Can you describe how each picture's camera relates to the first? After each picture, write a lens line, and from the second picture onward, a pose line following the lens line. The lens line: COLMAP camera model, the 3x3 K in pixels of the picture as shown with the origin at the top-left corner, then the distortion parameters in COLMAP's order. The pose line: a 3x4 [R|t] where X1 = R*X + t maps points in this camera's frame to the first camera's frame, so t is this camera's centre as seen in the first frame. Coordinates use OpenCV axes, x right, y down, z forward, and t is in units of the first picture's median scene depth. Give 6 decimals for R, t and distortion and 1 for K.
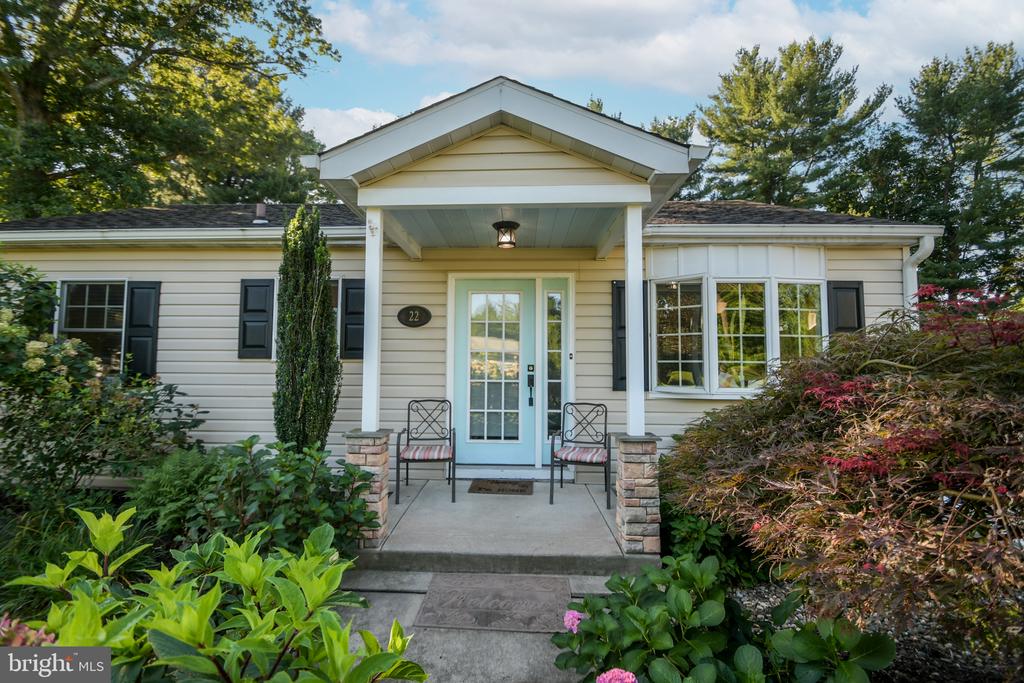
lens RADIAL K [[445.5, 0, 496.6], [0, 445.5, 341.8], [0, 0, 1]] dist [0.001558, -0.011293]
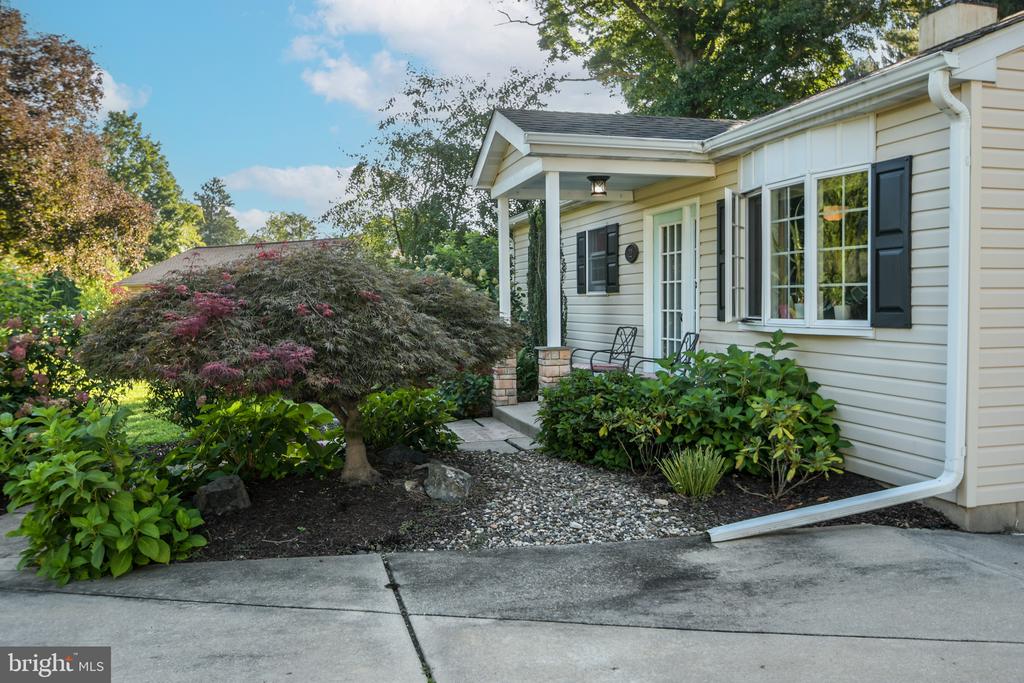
lens RADIAL K [[845.5, 0, 512.0], [0, 845.5, 341.5], [0, 0, 1]] dist [-0.051545, 0.001349]
pose [[0.301016, 0.034289, -0.953002, 1.809557], [0.089535, 0.993923, 0.064042, 0.001648], [0.949406, -0.104605, 0.296117, 0.064035]]
